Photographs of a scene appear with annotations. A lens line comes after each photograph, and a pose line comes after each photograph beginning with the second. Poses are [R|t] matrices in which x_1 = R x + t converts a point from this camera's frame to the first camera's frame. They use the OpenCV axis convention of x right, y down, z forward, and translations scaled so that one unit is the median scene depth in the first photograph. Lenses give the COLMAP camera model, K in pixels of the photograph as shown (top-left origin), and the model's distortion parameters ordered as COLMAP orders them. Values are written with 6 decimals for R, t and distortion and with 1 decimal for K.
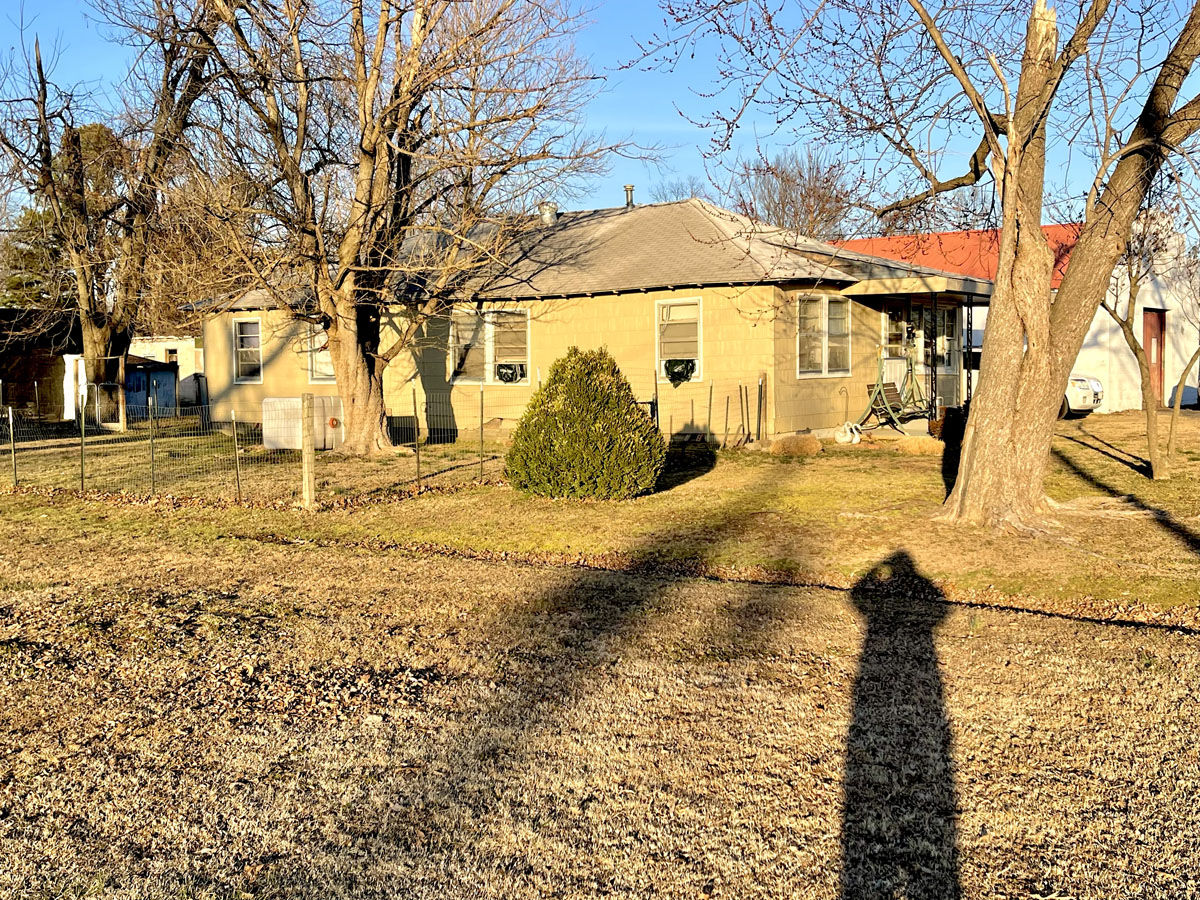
lens RADIAL K [[1335.7, 0, 599.8], [0, 1335.7, 448.7], [0, 0, 1]] dist [0.005381, 0.000000]
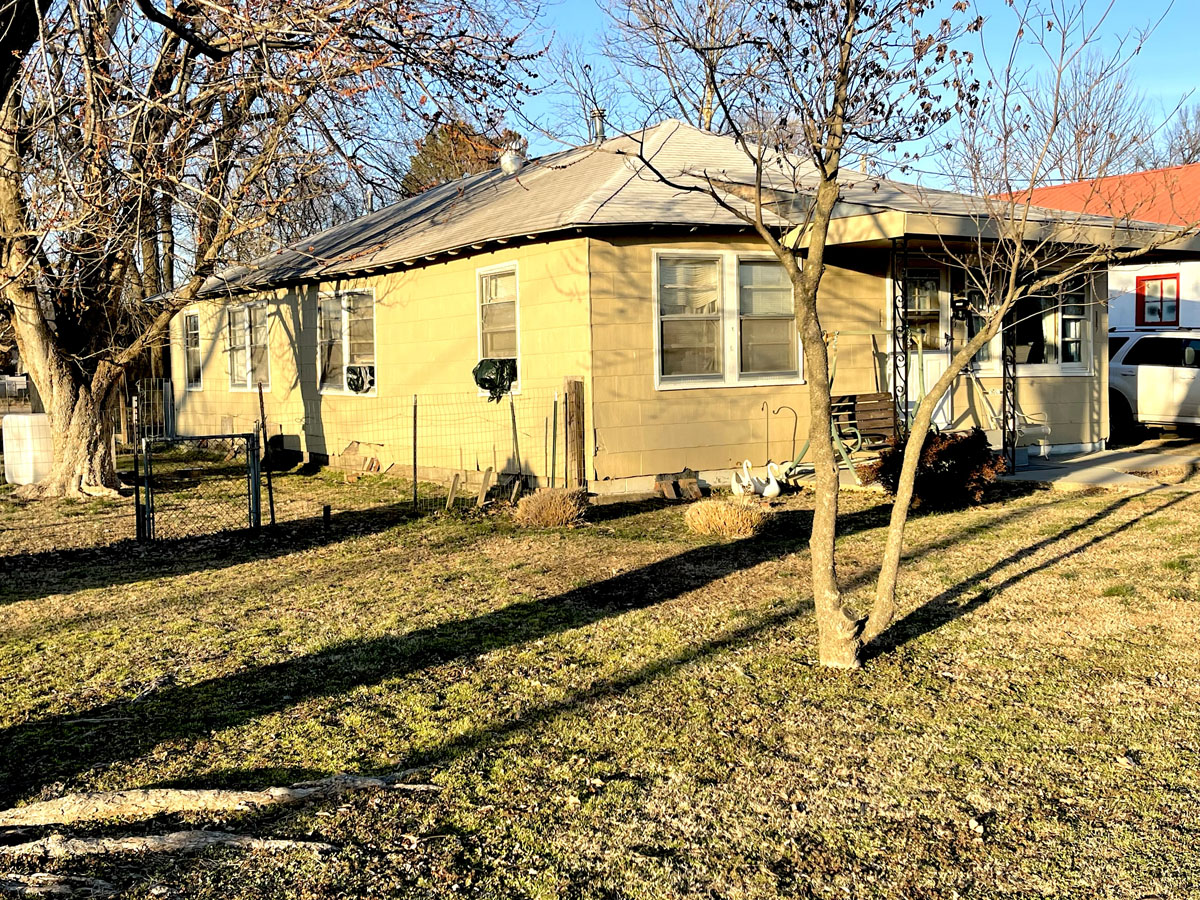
lens RADIAL K [[1335.7, 0, 600.2], [0, 1335.7, 449.7], [0, 0, 1]] dist [0.005381, 0.000000]
pose [[0.938871, 0.014465, -0.343964, 0.323330], [-0.011796, 0.999882, 0.009852, -0.029799], [0.344066, -0.005193, 0.938931, 0.406572]]
